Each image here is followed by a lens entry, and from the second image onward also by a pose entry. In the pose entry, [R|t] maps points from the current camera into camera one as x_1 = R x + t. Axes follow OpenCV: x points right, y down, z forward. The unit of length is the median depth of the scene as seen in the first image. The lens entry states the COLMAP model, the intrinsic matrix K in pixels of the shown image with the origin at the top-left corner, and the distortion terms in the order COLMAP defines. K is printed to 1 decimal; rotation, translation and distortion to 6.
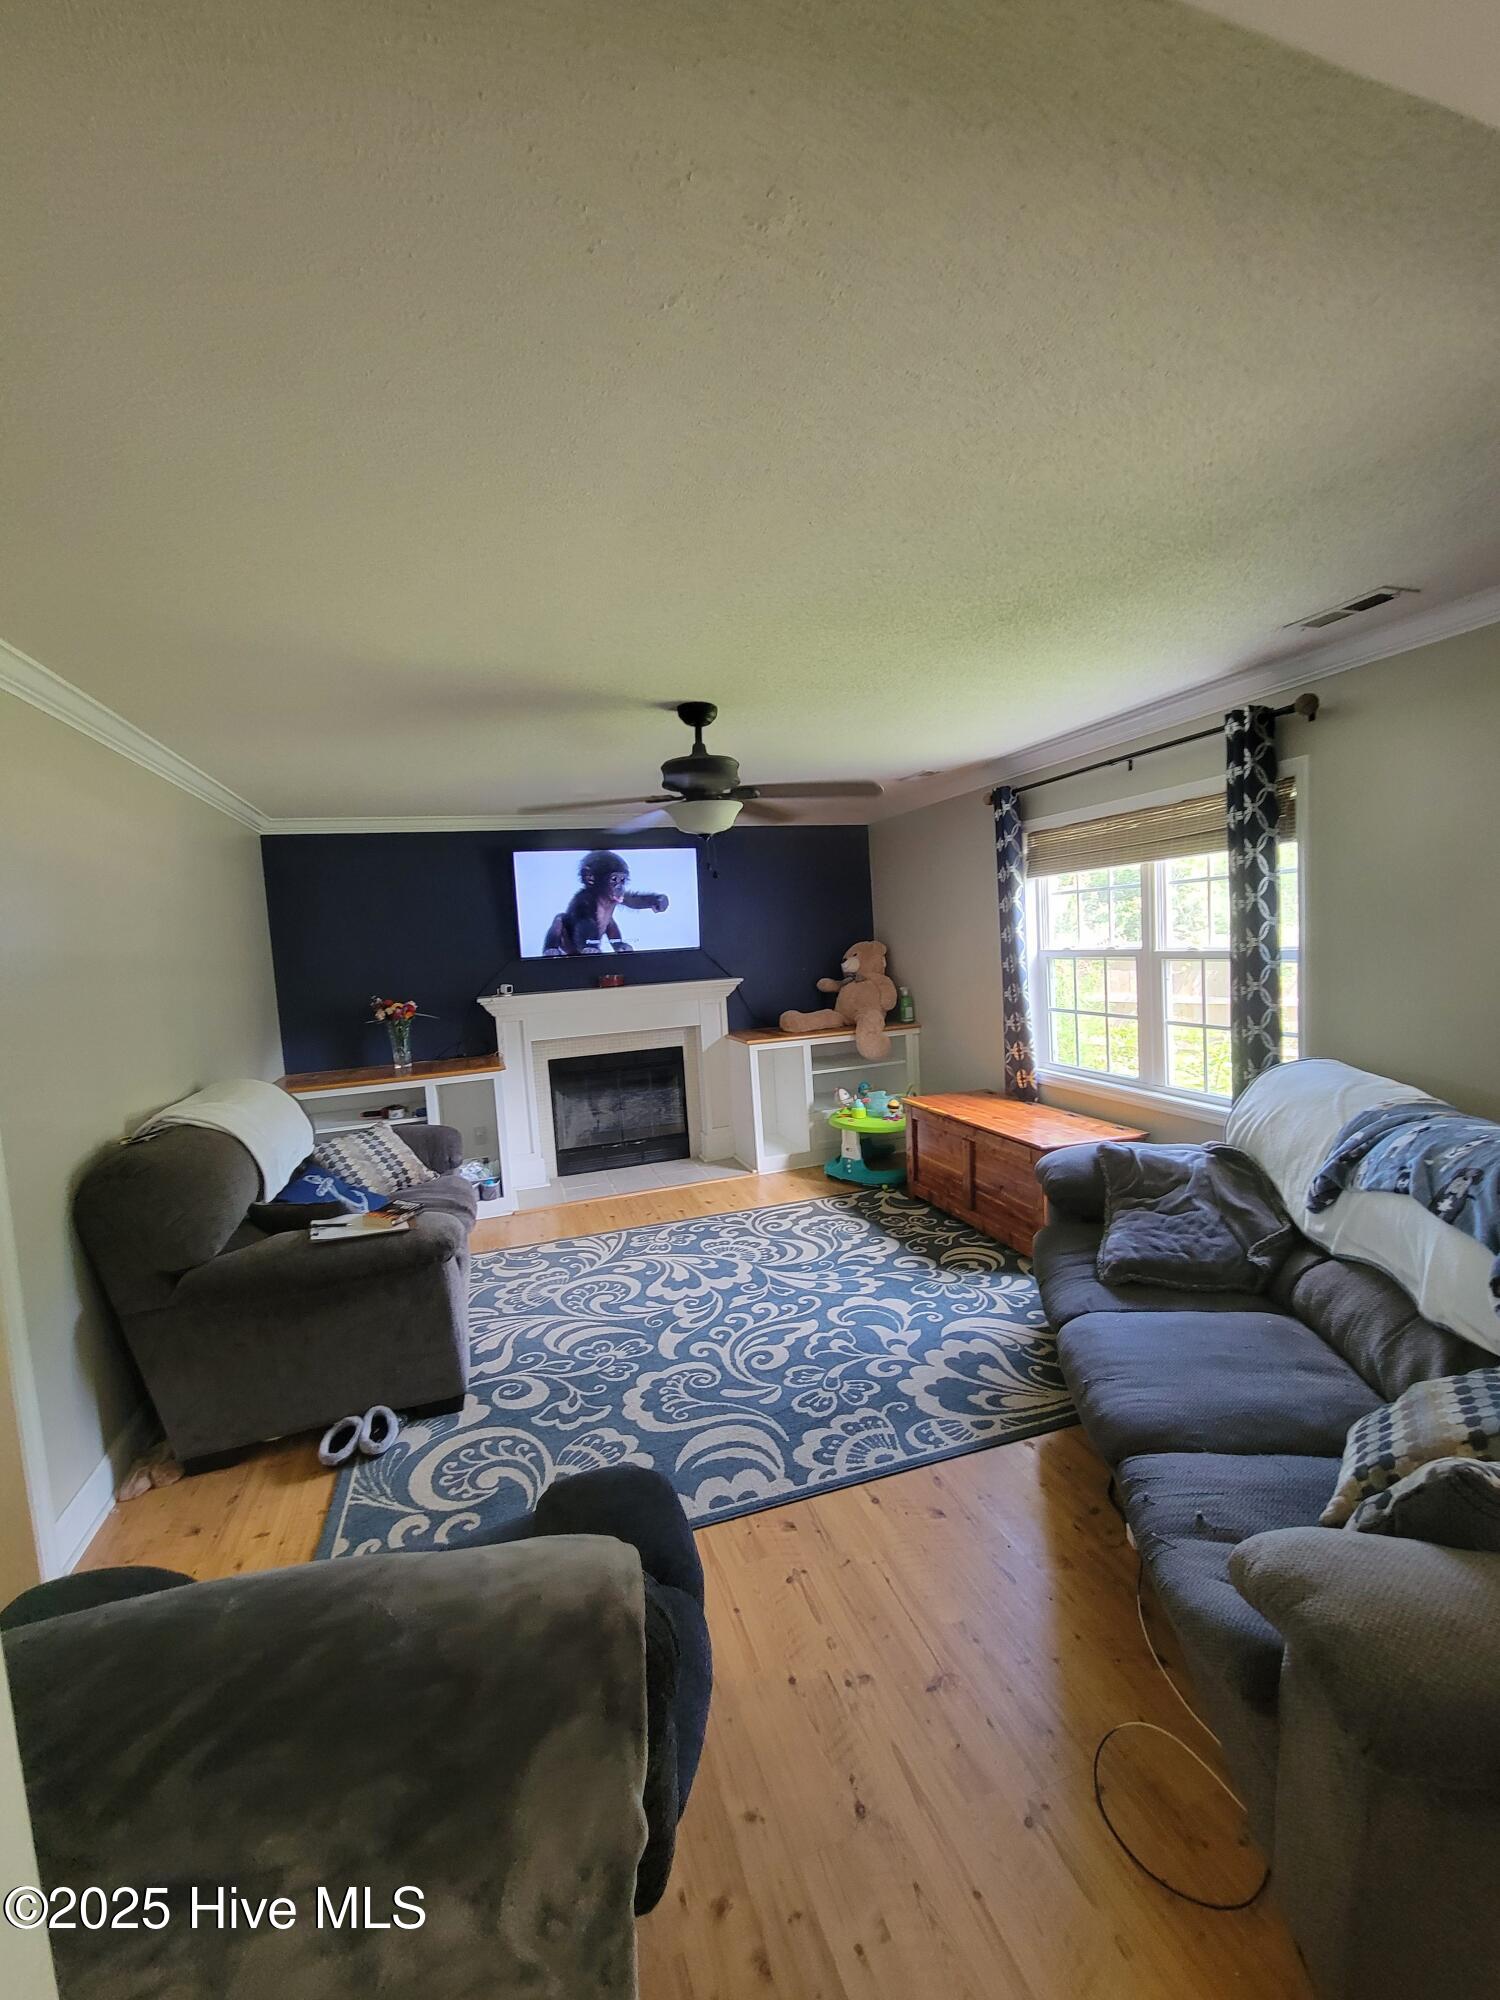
lens RADIAL K [[814.1, 0, 763.5], [0, 814.1, 1000.8], [0, 0, 1]] dist [0.000283, -0.001952]
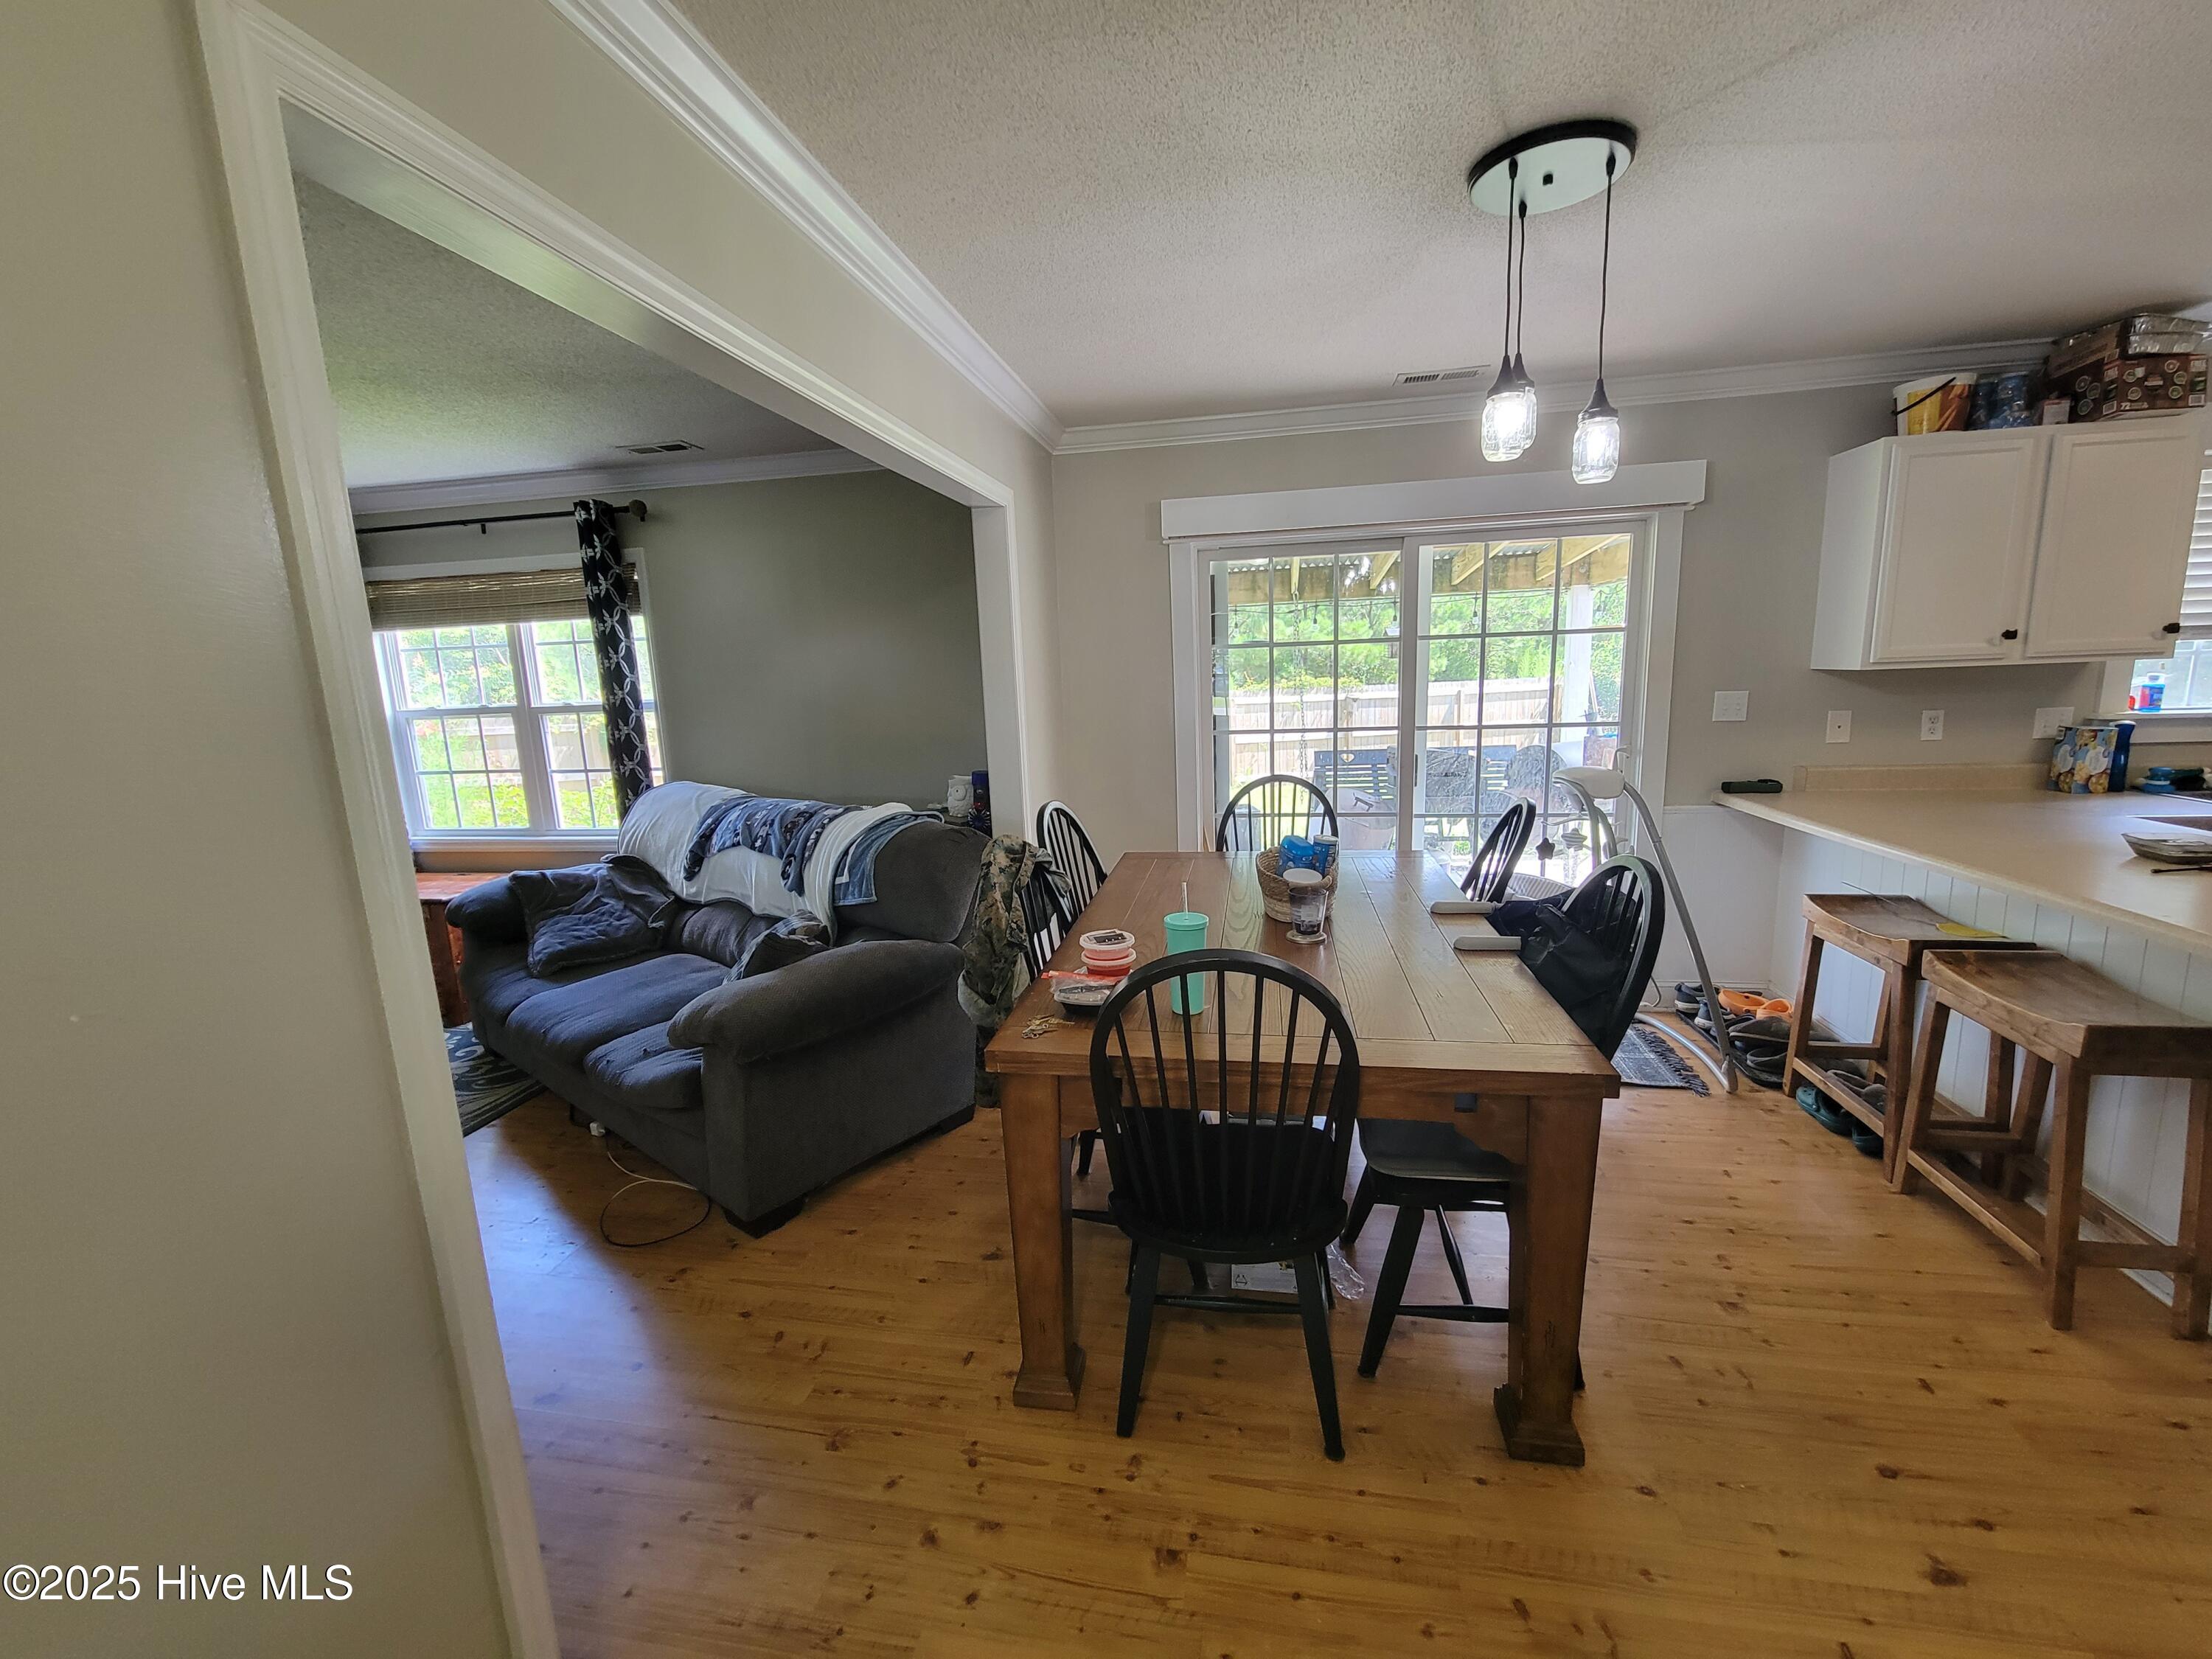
lens RADIAL K [[900.4, 0, 1094.9], [0, 900.4, 816.8], [0, 0, 1]] dist [0.000283, -0.001952]
pose [[0.505029, -0.108217, 0.856291, -0.236876], [0.081857, 0.993642, 0.077297, 0.069024], [-0.859212, 0.031056, 0.510677, -0.328738]]
